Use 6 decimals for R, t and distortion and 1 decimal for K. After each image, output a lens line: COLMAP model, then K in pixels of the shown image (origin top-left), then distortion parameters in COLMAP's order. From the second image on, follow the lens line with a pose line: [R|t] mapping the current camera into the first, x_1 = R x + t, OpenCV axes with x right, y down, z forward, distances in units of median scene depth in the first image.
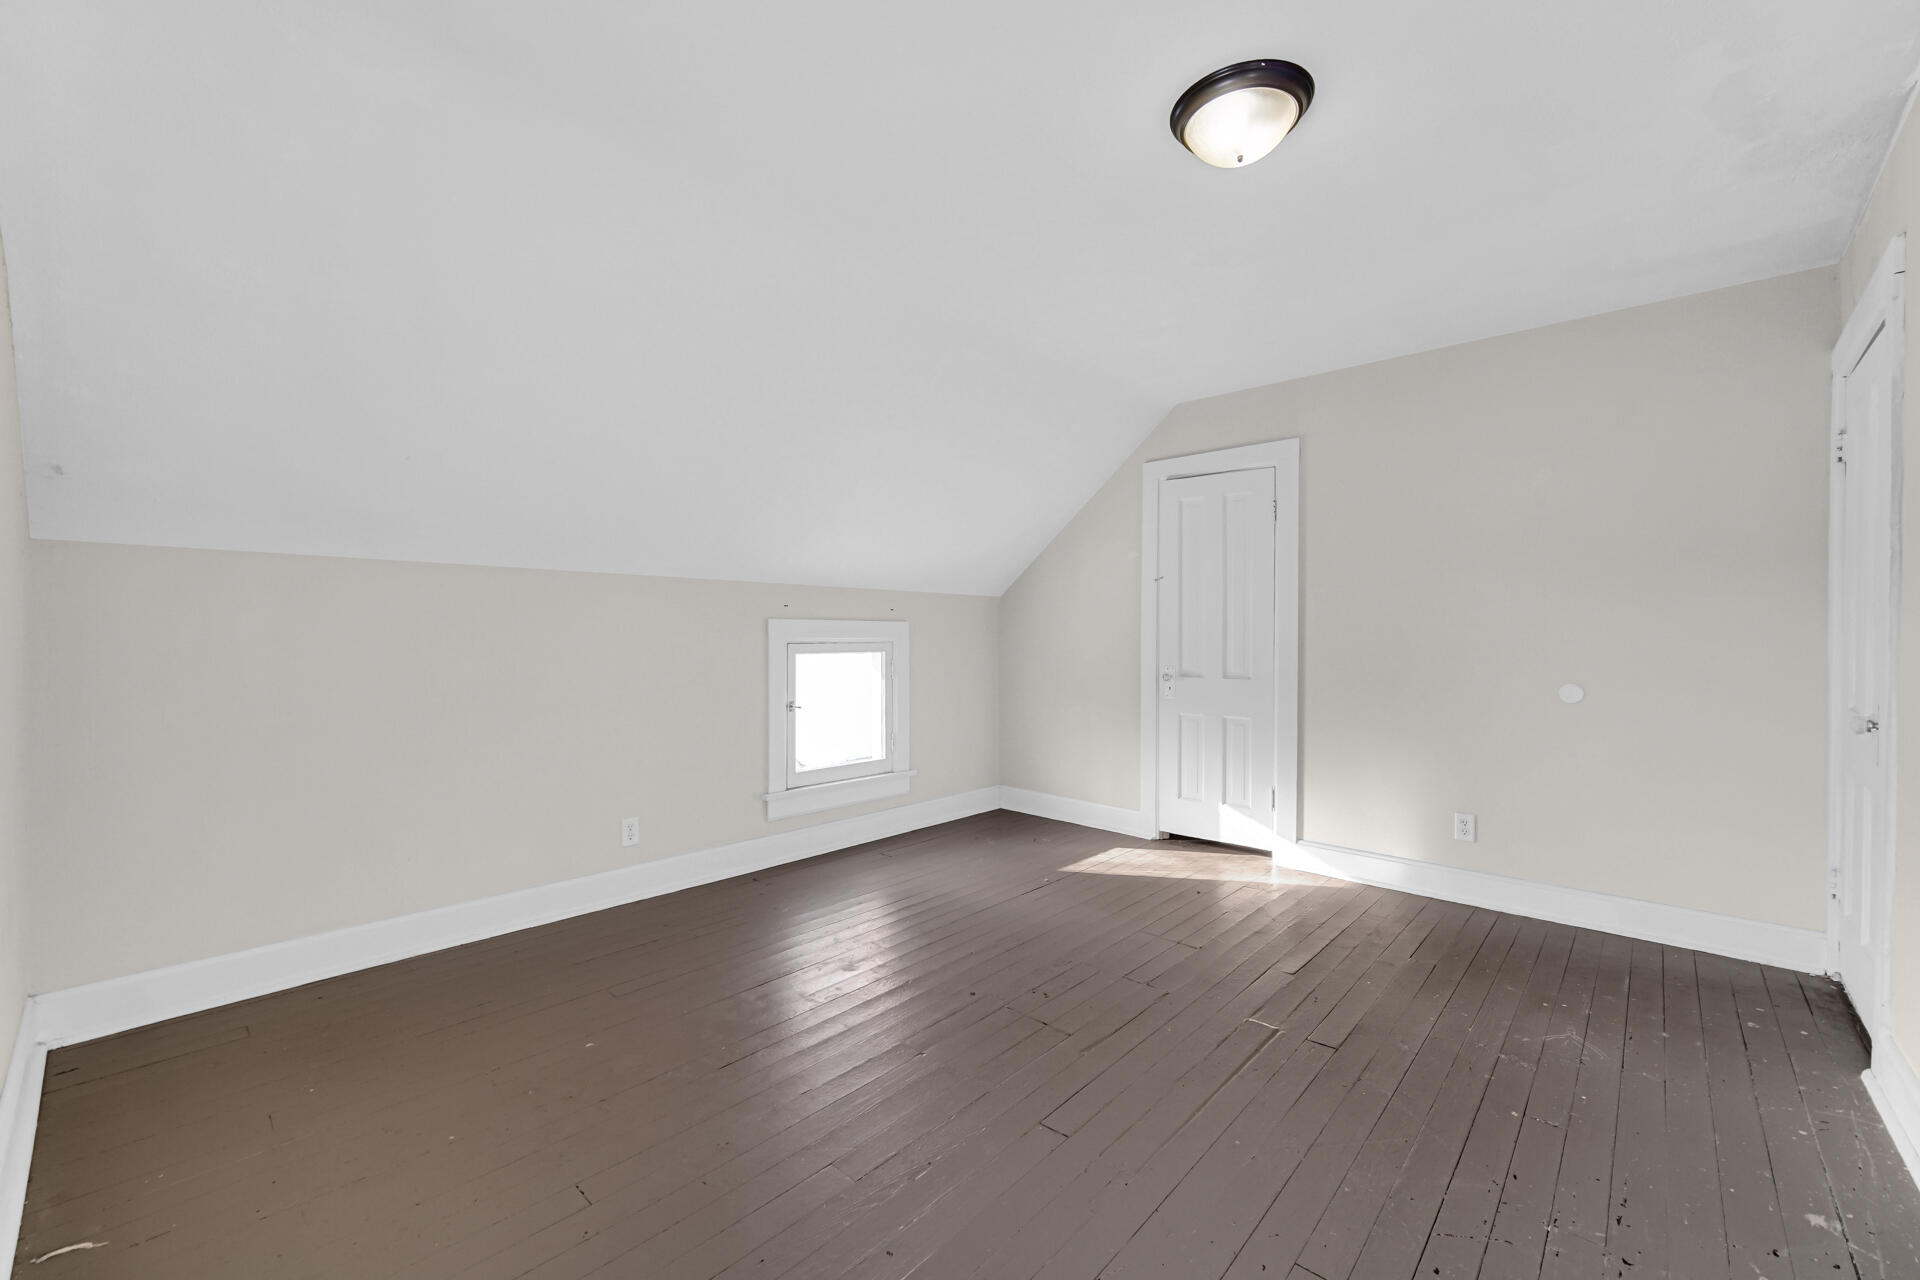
lens RADIAL K [[762.6, 0, 965.0], [0, 762.6, 651.8], [0, 0, 1]] dist [-0.003165, 0.000605]
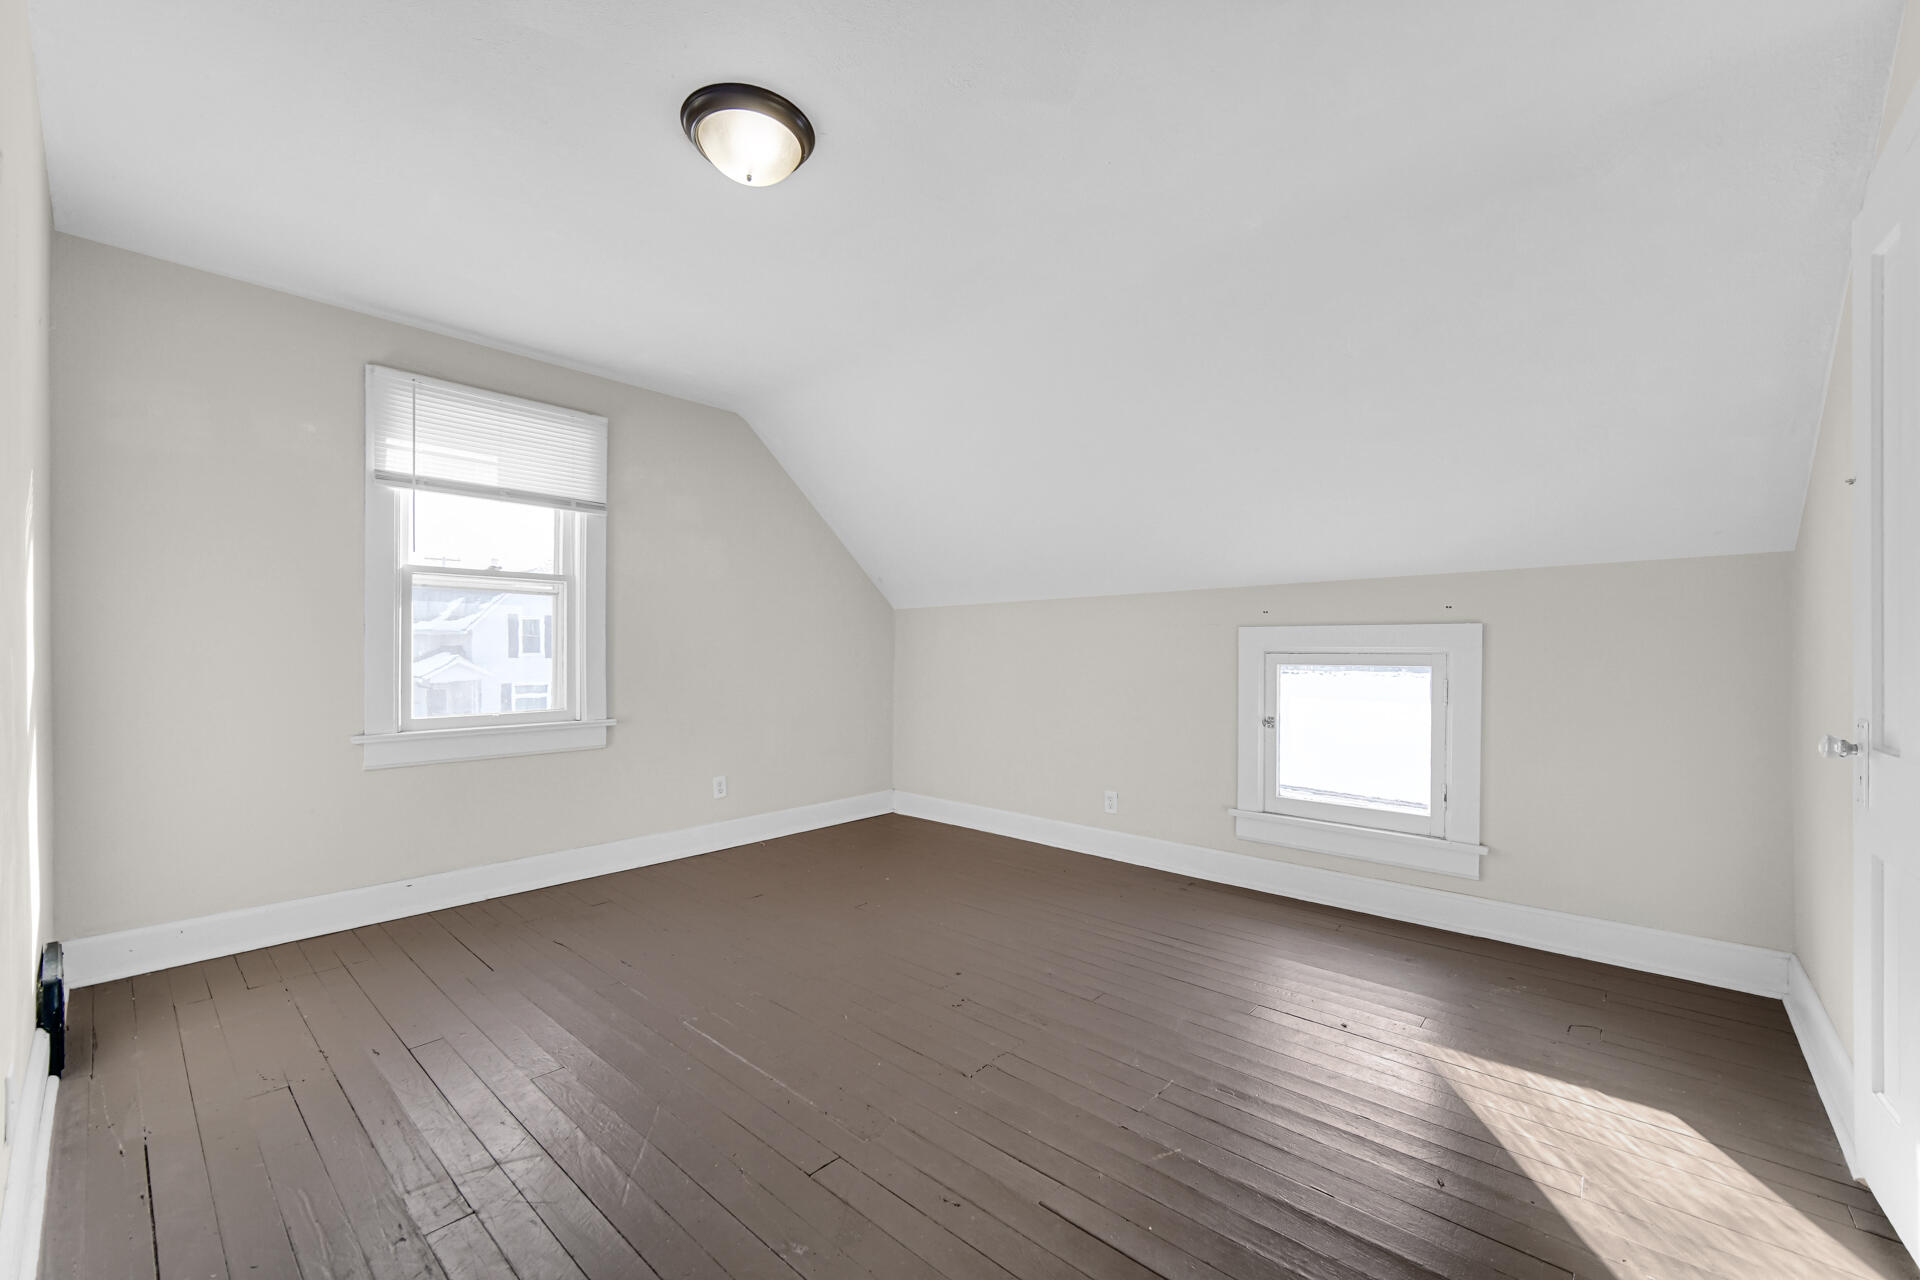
lens RADIAL K [[762.6, 0, 958.5], [0, 762.6, 651.9], [0, 0, 1]] dist [-0.003165, 0.000605]
pose [[0.017829, -0.002488, -0.999838, 0.666847], [-0.028213, 0.999597, -0.002991, 0.000932], [0.999443, 0.028262, 0.017752, 0.598922]]
